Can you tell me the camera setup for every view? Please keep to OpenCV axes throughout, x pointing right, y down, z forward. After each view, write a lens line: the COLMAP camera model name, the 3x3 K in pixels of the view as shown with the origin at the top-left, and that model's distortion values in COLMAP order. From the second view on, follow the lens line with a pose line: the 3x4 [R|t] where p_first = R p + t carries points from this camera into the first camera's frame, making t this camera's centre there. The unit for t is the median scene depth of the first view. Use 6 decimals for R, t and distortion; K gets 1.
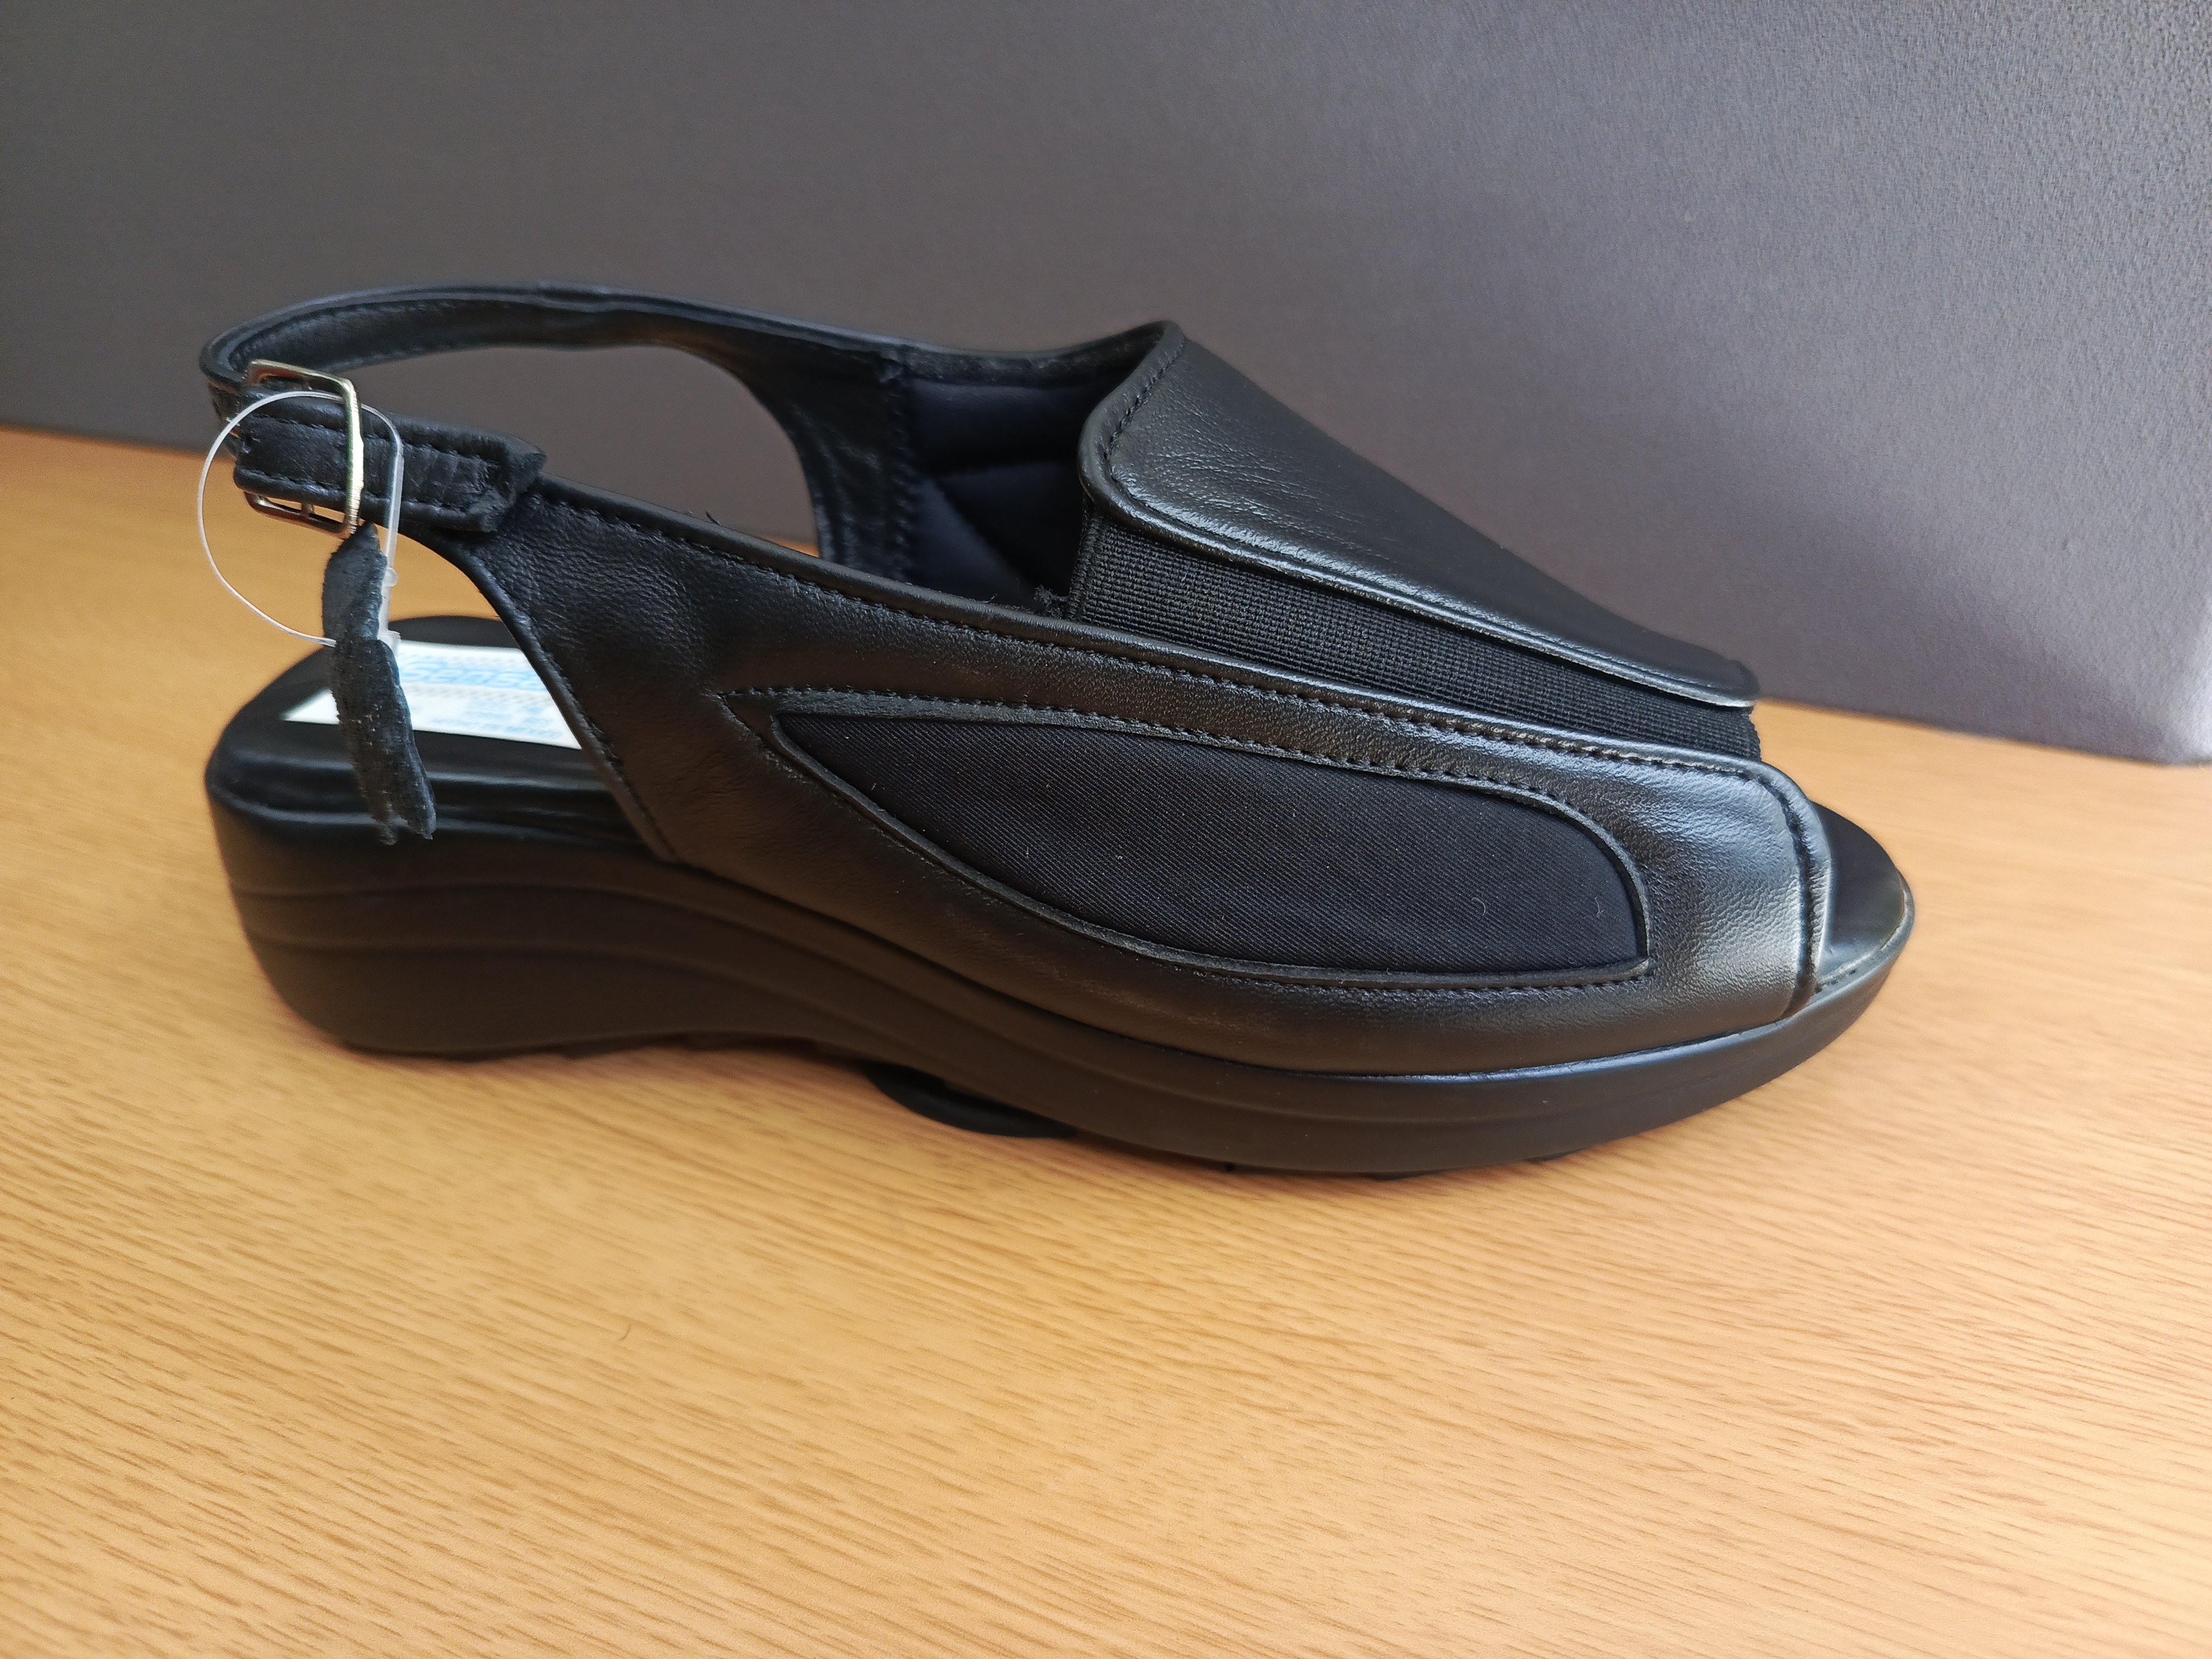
lens RADIAL K [[1609.1, 0, 1106.9], [0, 1609.1, 827.5], [0, 0, 1]] dist [-0.030276, 0.002055]
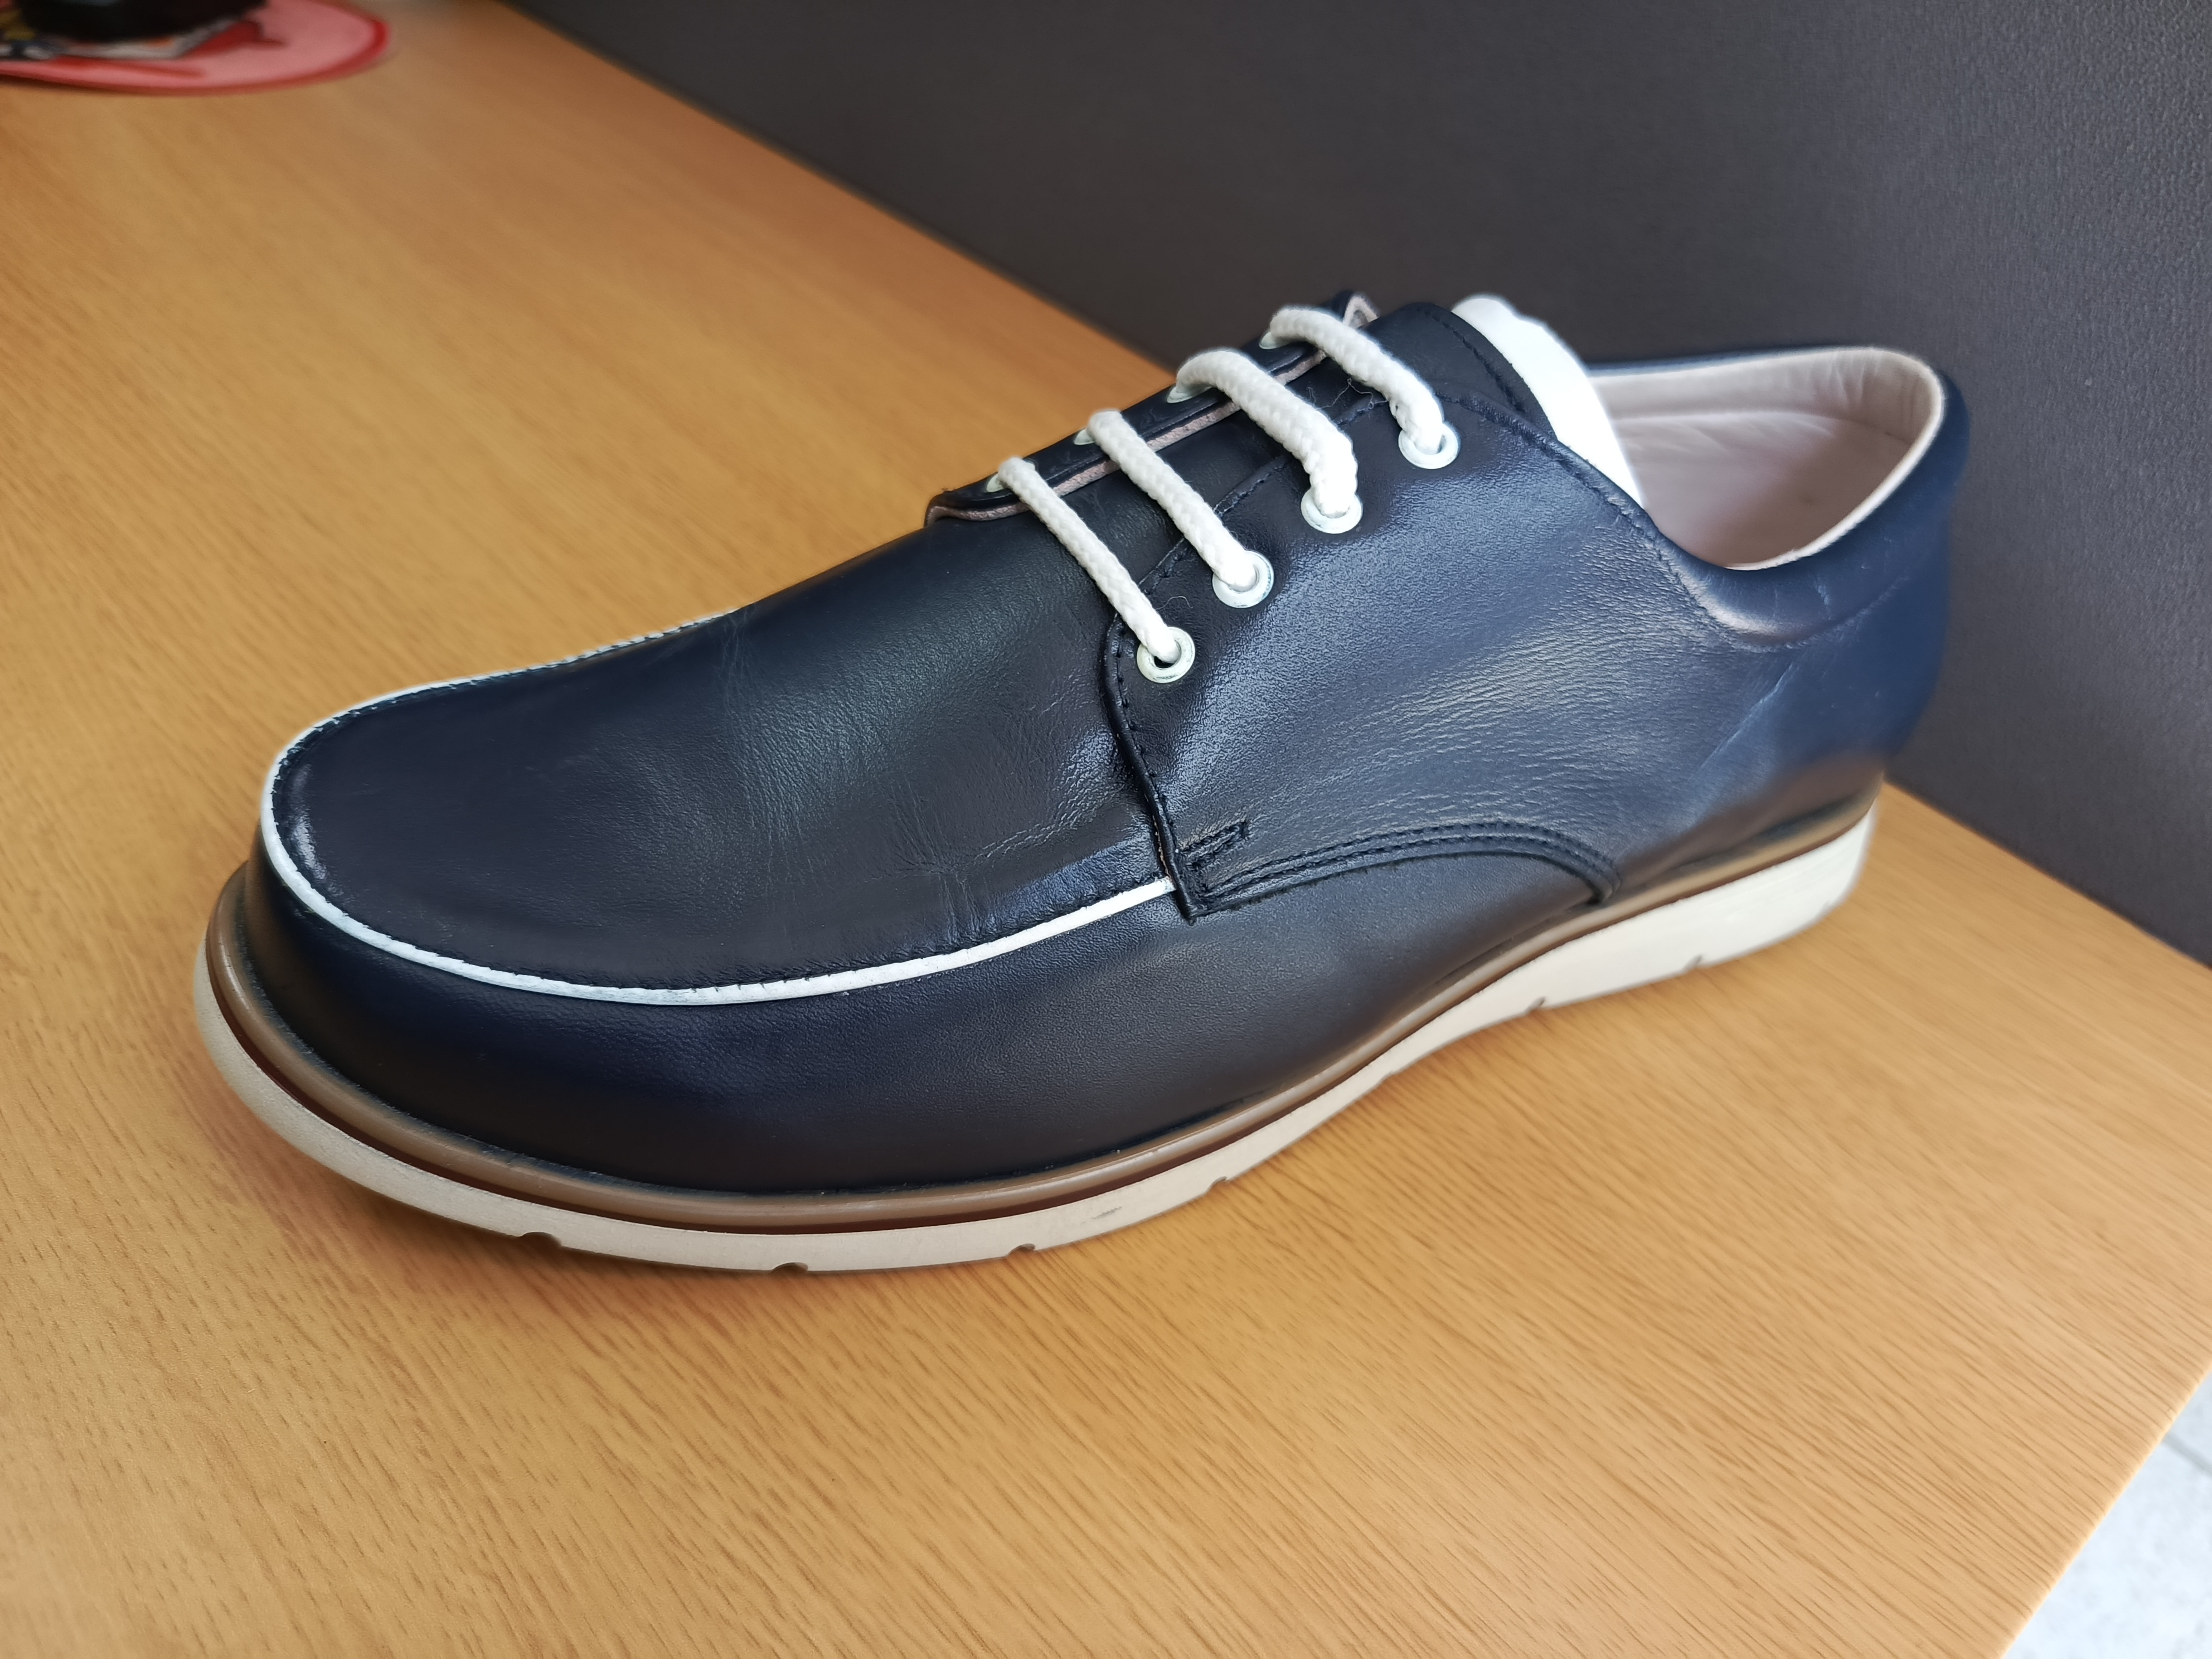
lens RADIAL K [[1609.1, 0, 1105.4], [0, 1609.1, 819.4], [0, 0, 1]] dist [-0.030276, 0.002055]
pose [[0.916337, 0.354182, -0.186767, 0.119621], [-0.331081, 0.932540, 0.144067, -0.090195], [0.225194, -0.070179, 0.971783, -0.266240]]
